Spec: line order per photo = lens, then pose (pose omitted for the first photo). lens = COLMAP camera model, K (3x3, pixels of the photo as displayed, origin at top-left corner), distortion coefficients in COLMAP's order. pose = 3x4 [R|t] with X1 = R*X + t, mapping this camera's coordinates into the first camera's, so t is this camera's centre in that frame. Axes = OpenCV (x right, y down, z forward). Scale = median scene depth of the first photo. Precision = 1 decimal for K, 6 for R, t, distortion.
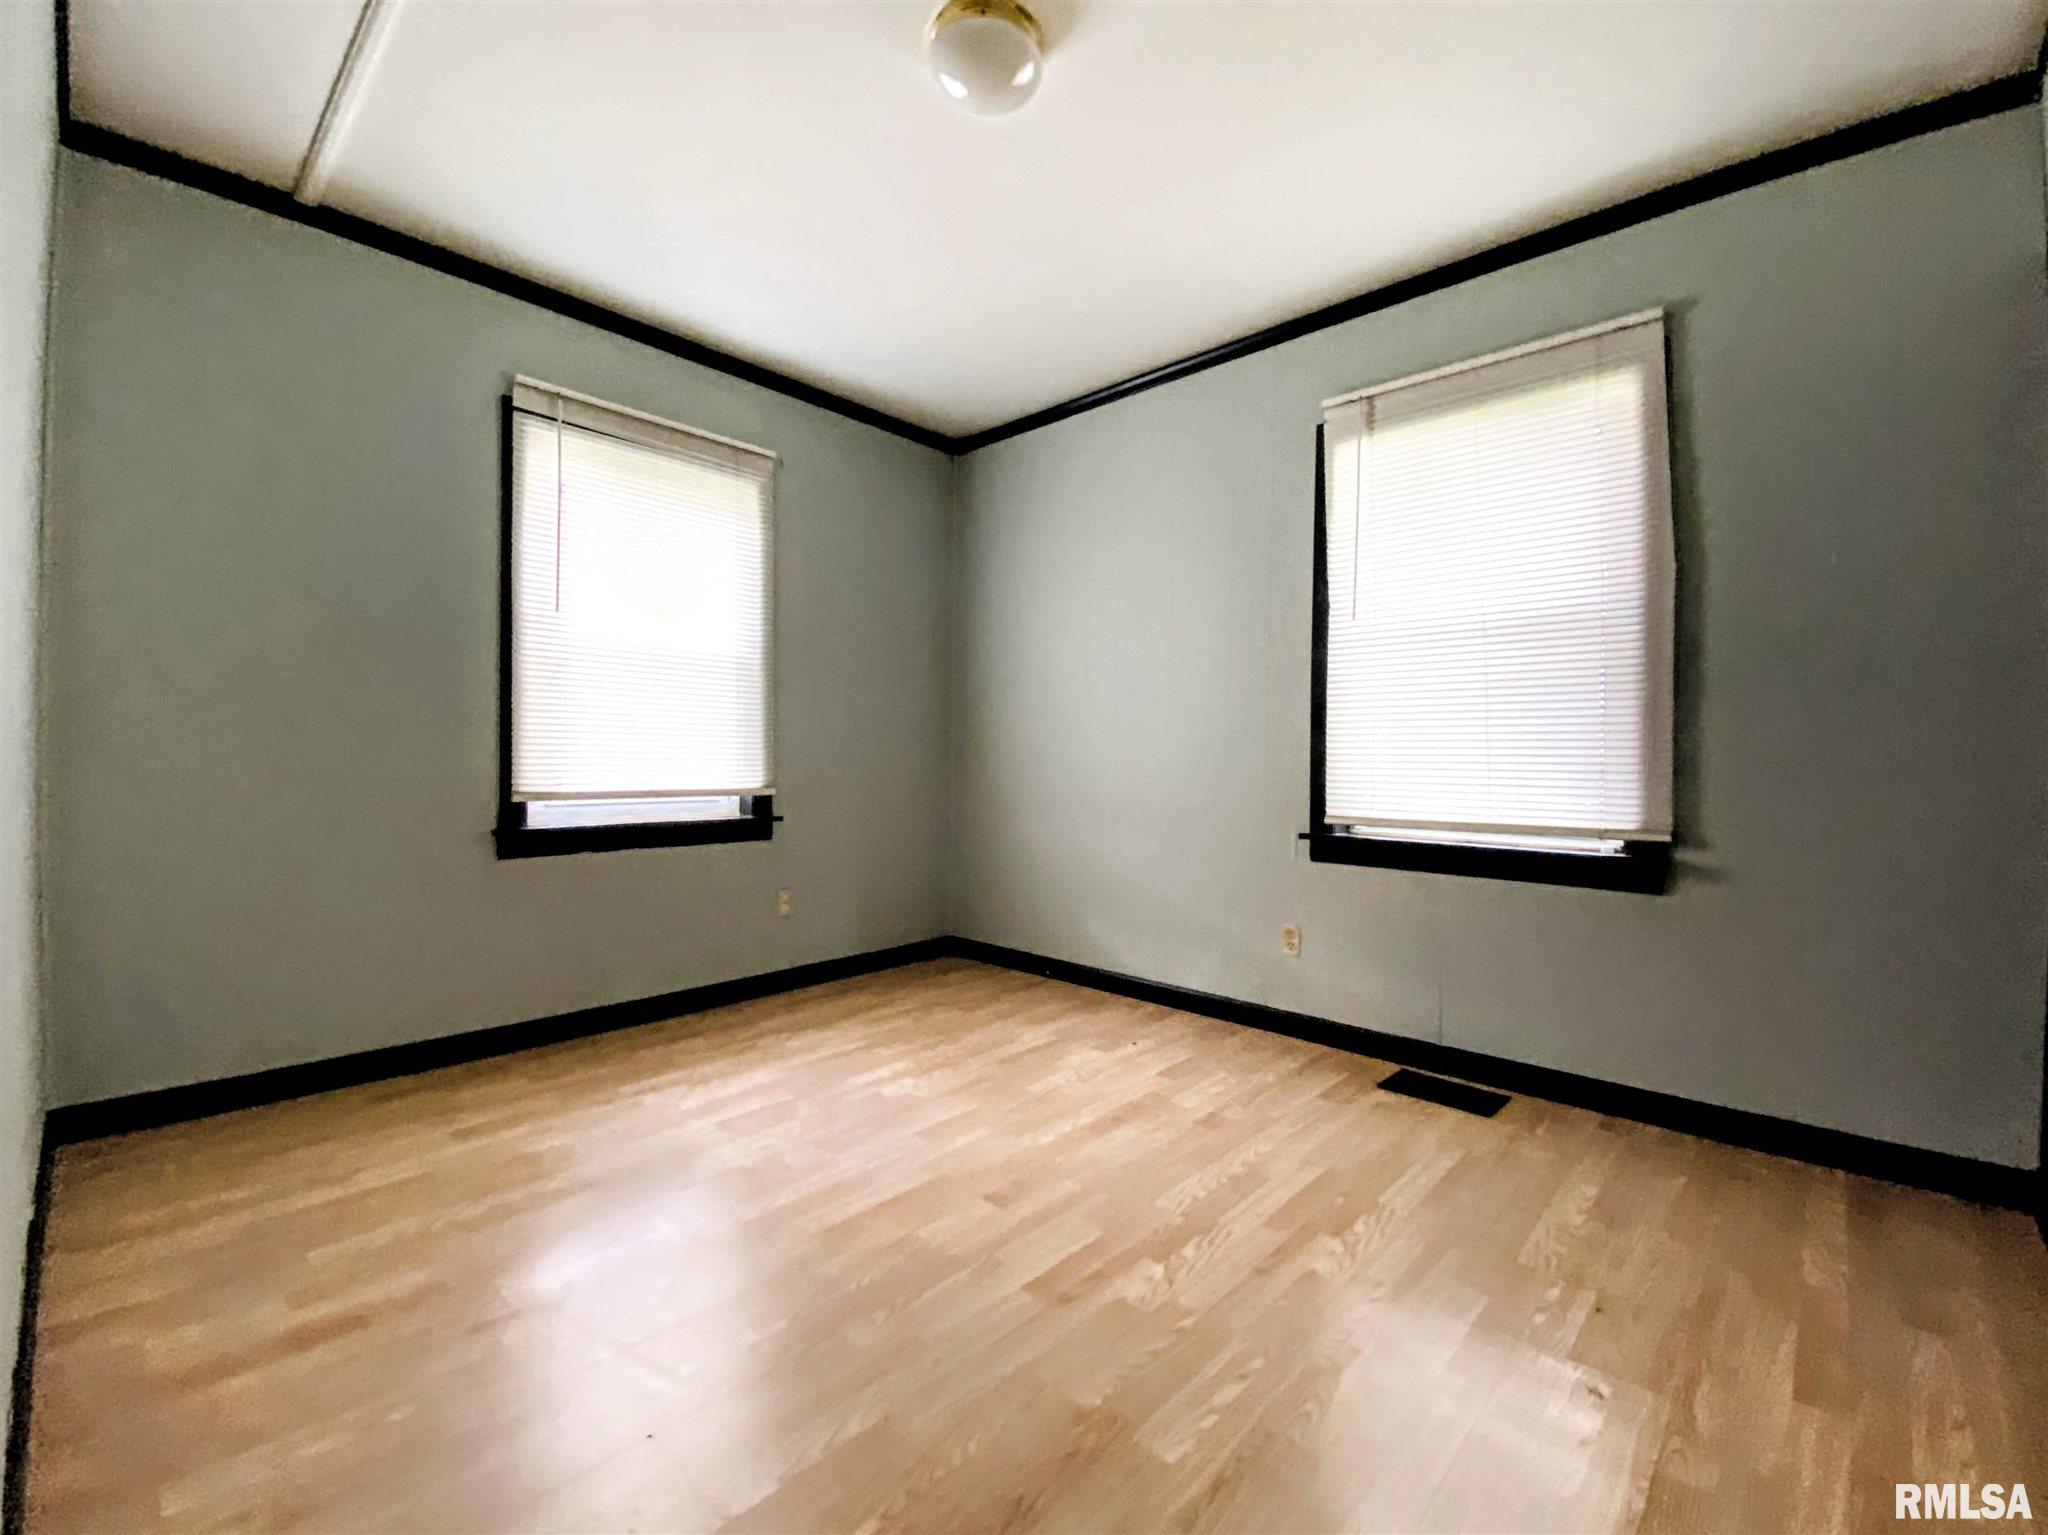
lens RADIAL K [[838.6, 0, 1026.8], [0, 838.6, 760.8], [0, 0, 1]] dist [0.003072, -0.013243]
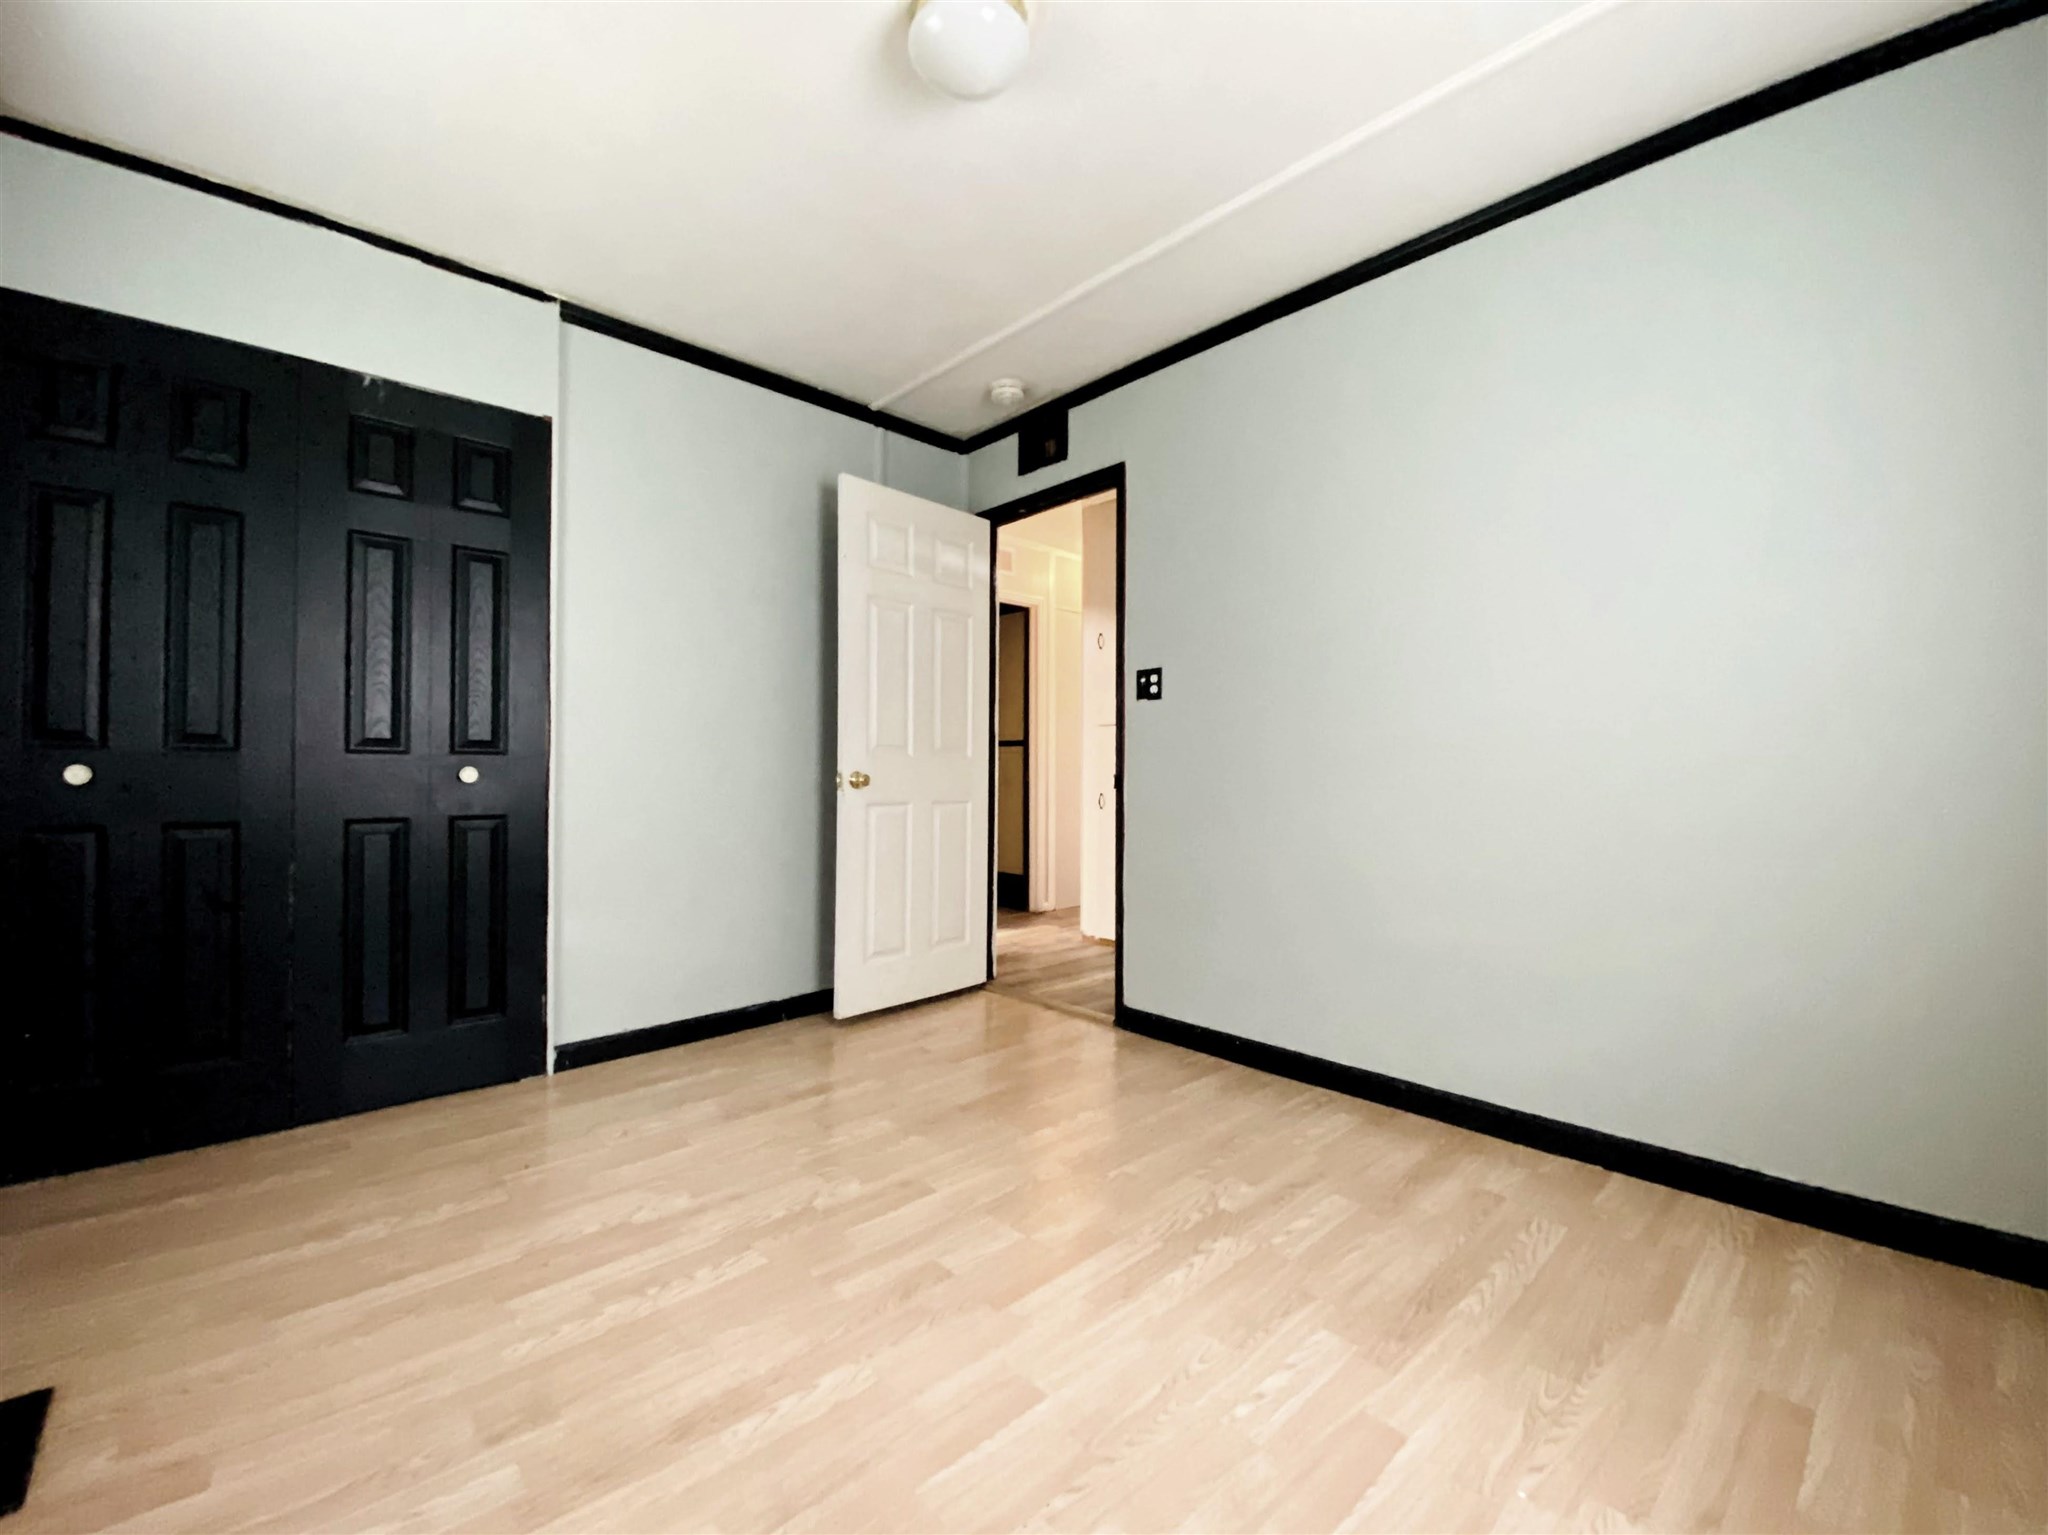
lens RADIAL K [[838.6, 0, 1020.6], [0, 838.6, 762.6], [0, 0, 1]] dist [0.003072, -0.013243]
pose [[-0.997107, -0.014073, 0.074694, -0.192606], [-0.014470, 0.999884, -0.004783, -0.014542], [-0.074618, -0.005850, -0.997195, 1.988733]]
